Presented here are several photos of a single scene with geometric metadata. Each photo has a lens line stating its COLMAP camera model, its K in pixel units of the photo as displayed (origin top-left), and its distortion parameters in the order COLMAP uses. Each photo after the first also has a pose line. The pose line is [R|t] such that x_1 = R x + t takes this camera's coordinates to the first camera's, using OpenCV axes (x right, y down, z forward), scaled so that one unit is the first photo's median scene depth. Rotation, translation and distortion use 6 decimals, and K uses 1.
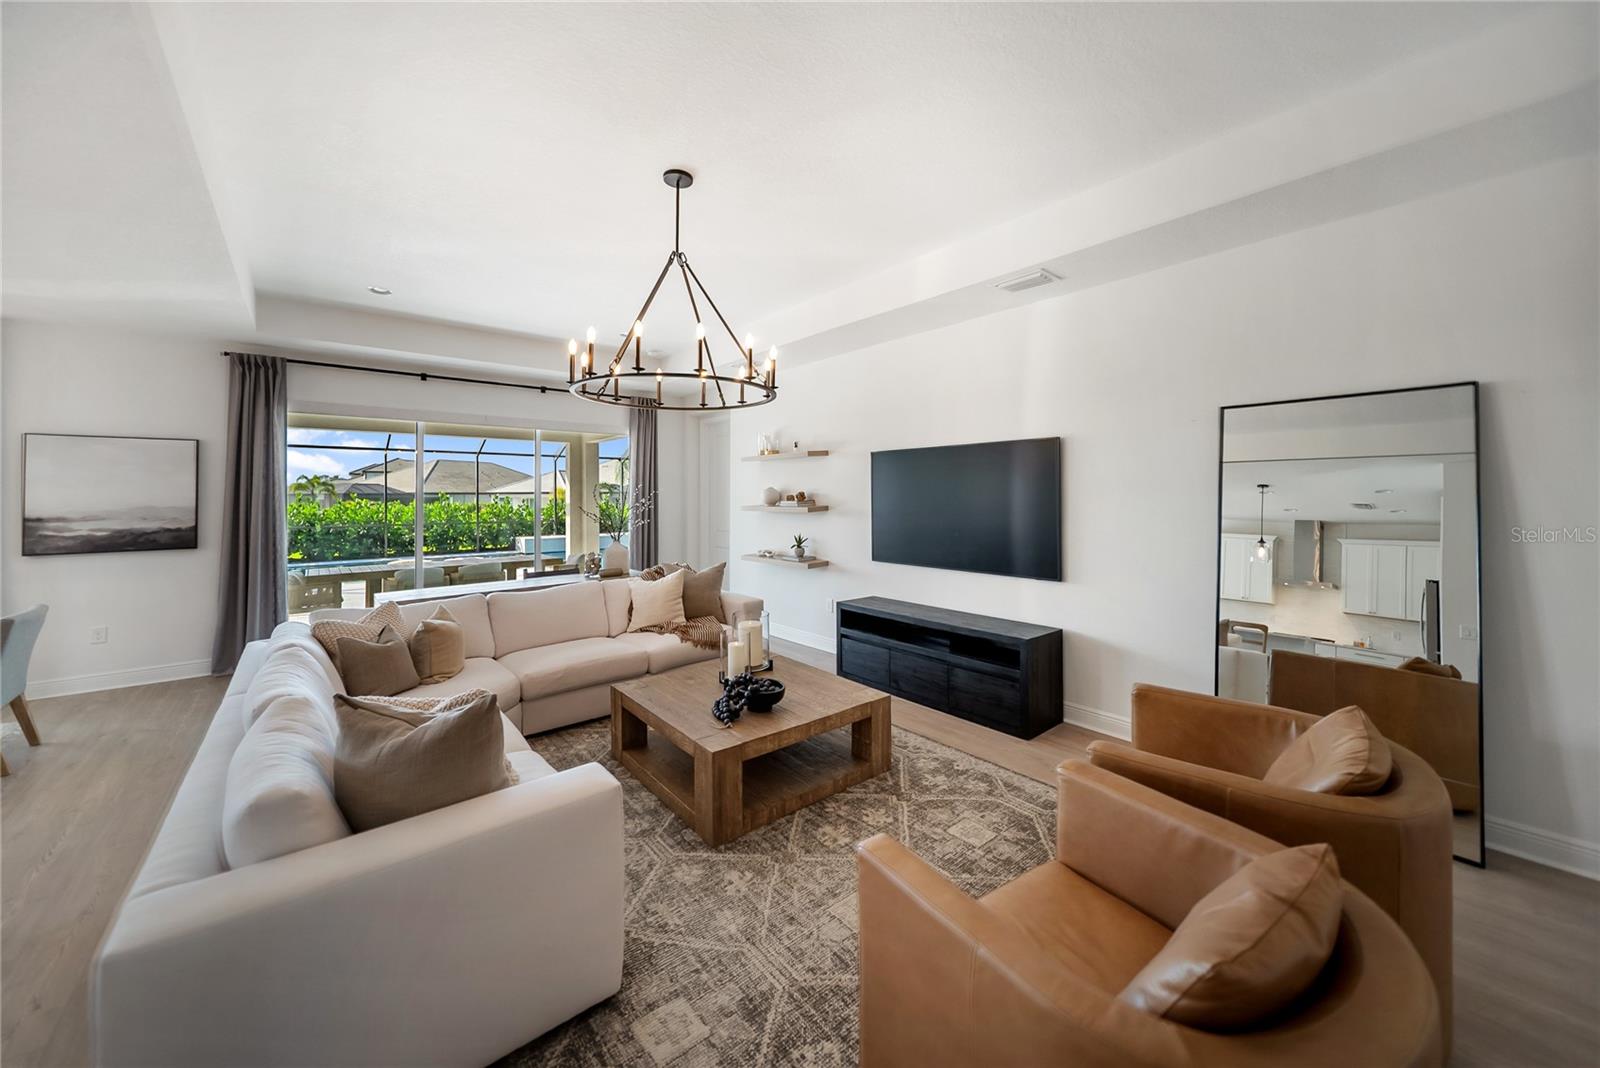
lens RADIAL K [[585.0, 0, 792.4], [0, 585.0, 493.2], [0, 0, 1]] dist [-0.002183, -0.000338]
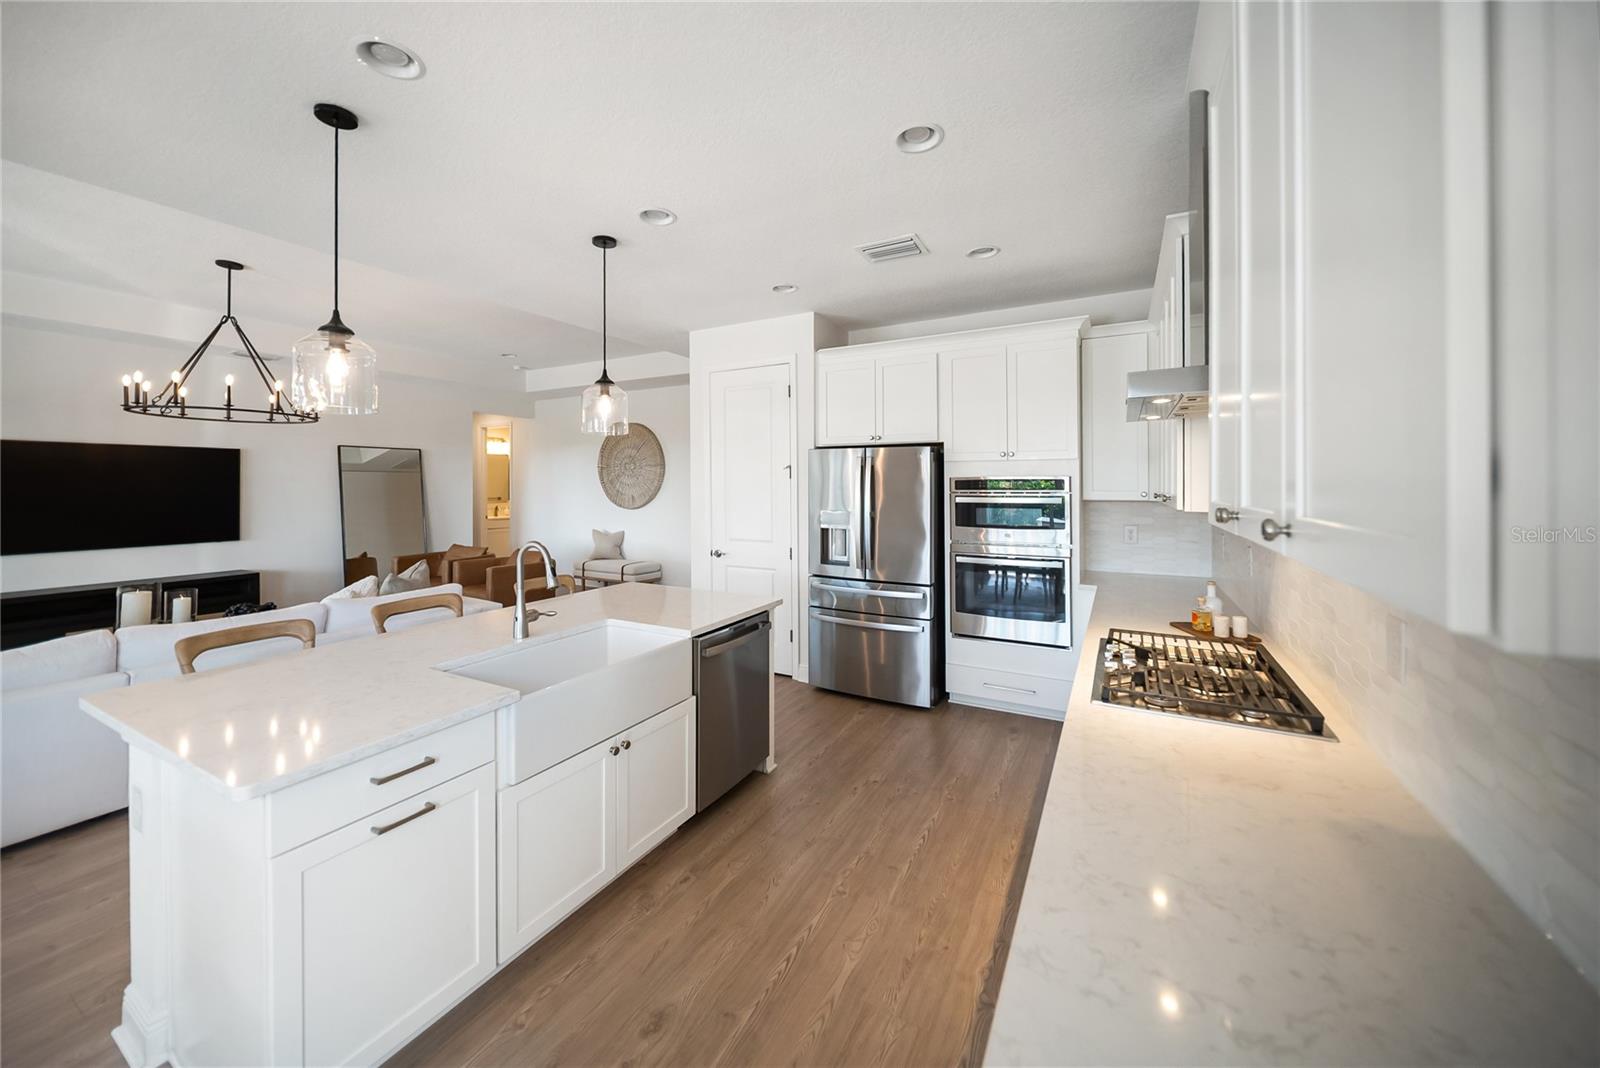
lens RADIAL K [[587.0, 0, 795.7], [0, 587.0, 484.0], [0, 0, 1]] dist [-0.000663, 0.000037]
pose [[-0.363865, 0.003838, 0.931444, -1.349184], [-0.000769, 0.999990, -0.004421, 0.004225], [-0.931451, -0.002325, -0.363859, 0.147916]]
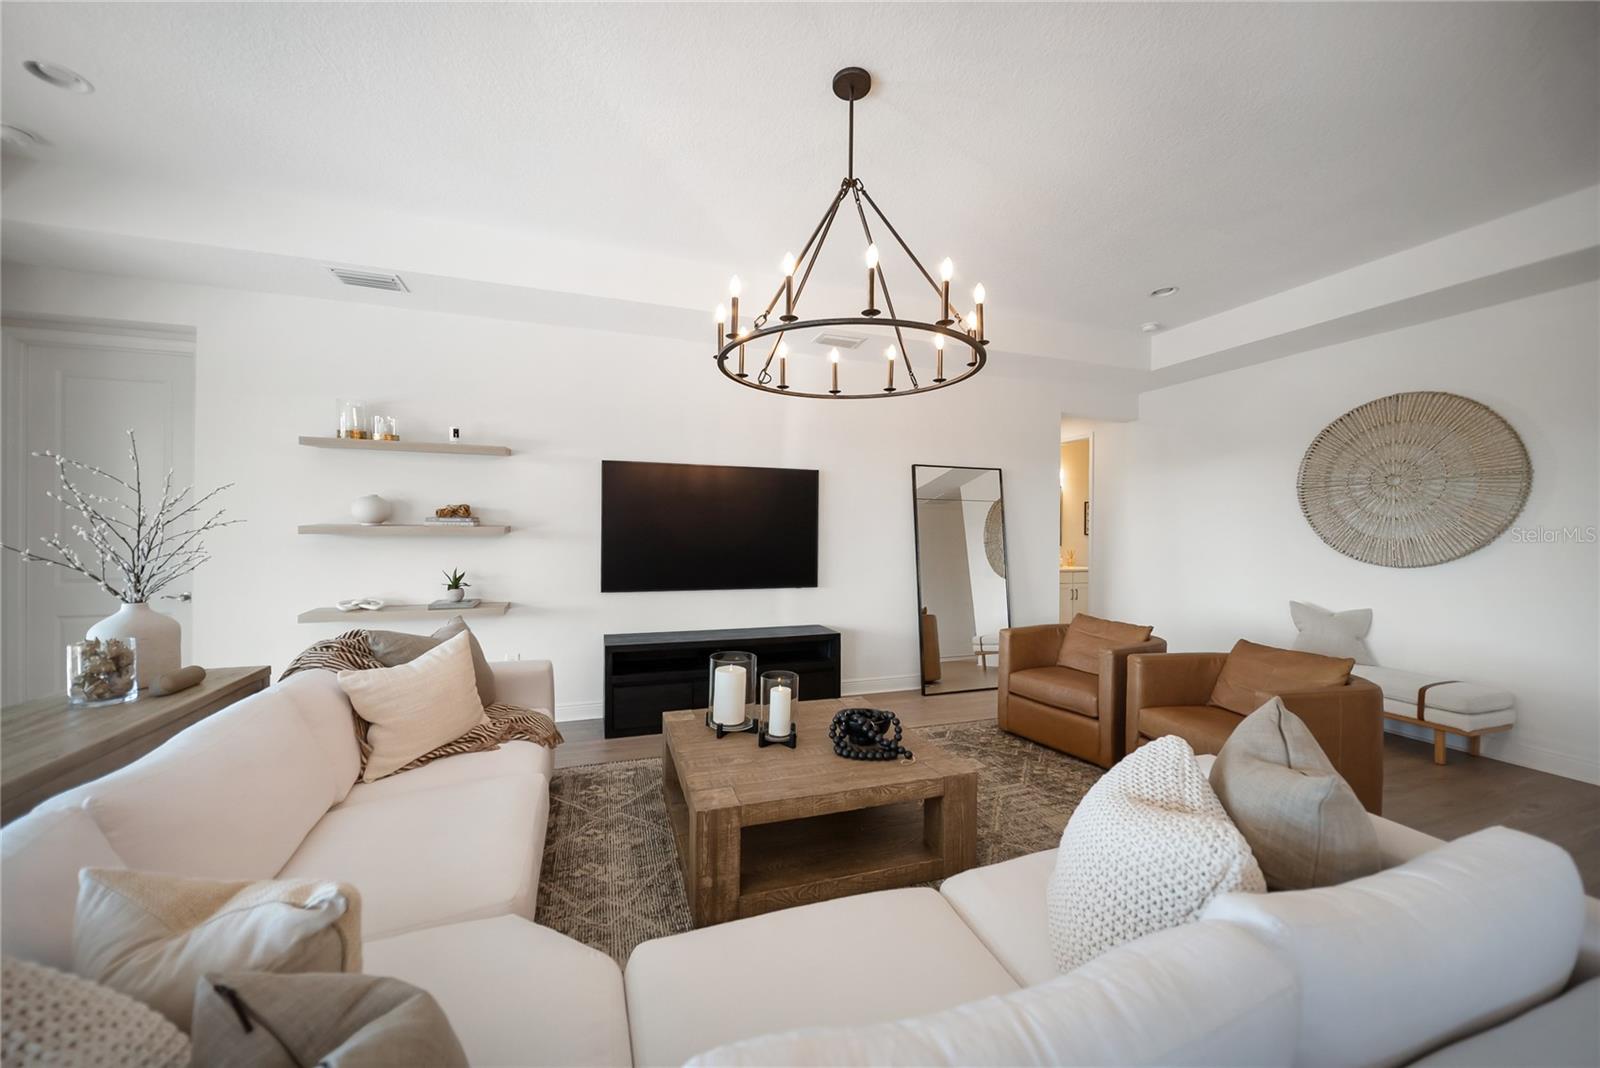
lens RADIAL K [[586.2, 0, 800.0], [0, 586.2, 534.0], [0, 0, 1]] dist [-0.001214, 0.000029]
pose [[0.340605, 0.002962, 0.940202, -0.622191], [-0.011704, 0.999931, 0.001090, 0.033198], [-0.940134, -0.011375, 0.340616, 0.522937]]
